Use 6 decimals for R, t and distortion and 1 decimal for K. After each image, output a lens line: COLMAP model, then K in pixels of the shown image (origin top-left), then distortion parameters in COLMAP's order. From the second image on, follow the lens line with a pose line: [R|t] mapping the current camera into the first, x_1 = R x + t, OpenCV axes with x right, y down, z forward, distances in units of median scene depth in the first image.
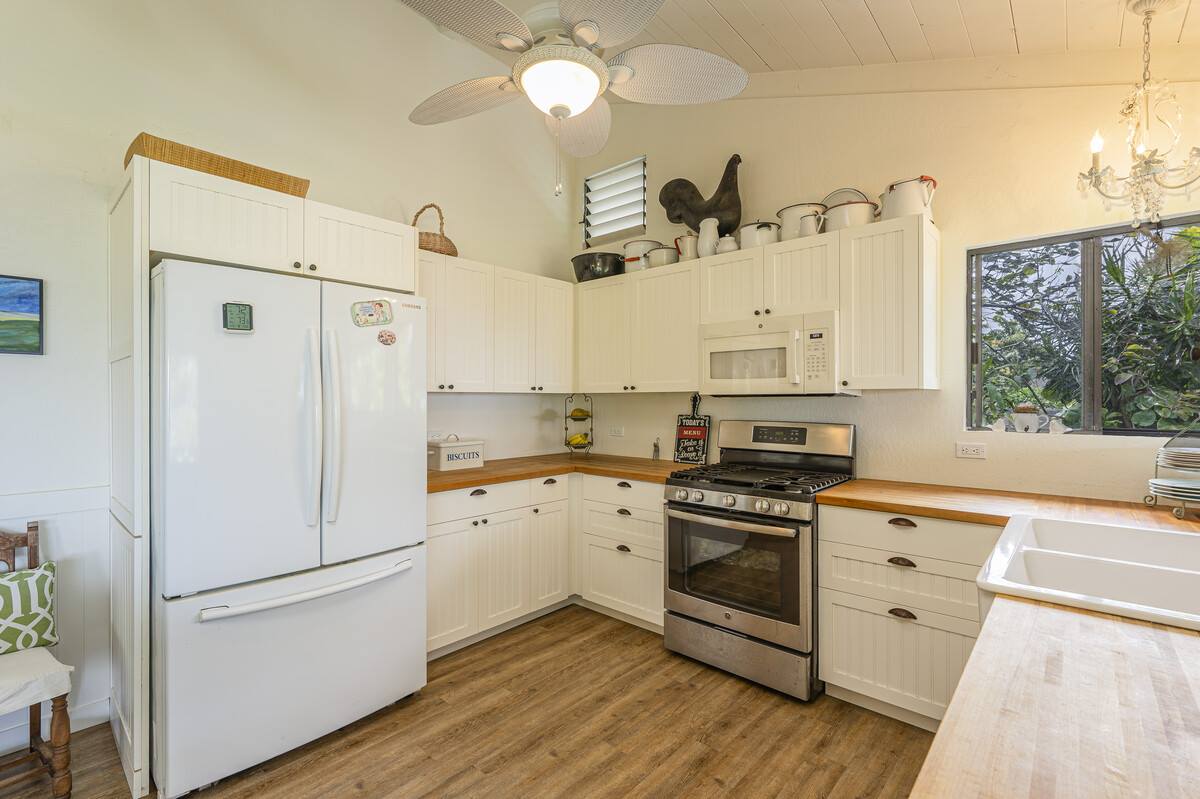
lens RADIAL K [[534.6, 0, 603.2], [0, 534.6, 399.6], [0, 0, 1]] dist [-0.005846, 0.000479]
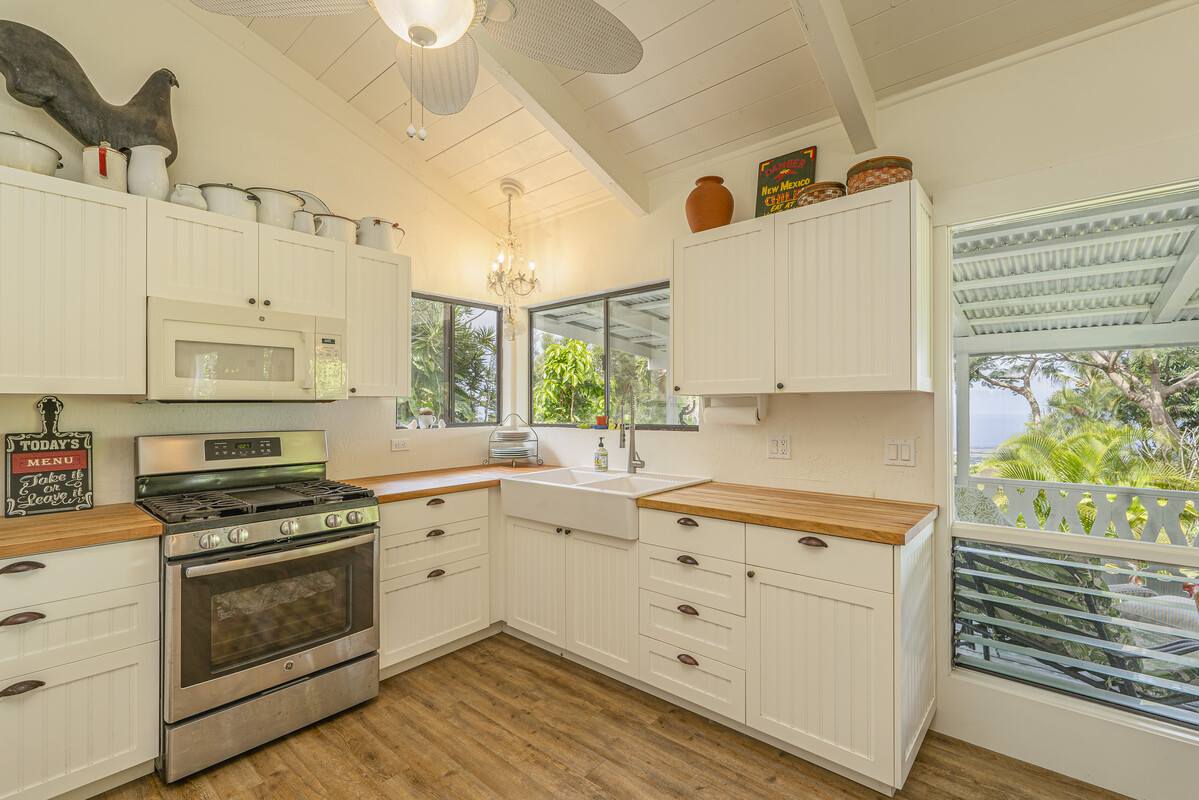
lens RADIAL K [[534.1, 0, 601.3], [0, 534.1, 401.8], [0, 0, 1]] dist [-0.005846, 0.000479]
pose [[-0.014282, 0.005059, 0.999885, -0.503350], [0.002749, 0.999984, -0.005020, -0.001079], [-0.999894, 0.002677, -0.014296, 0.435721]]
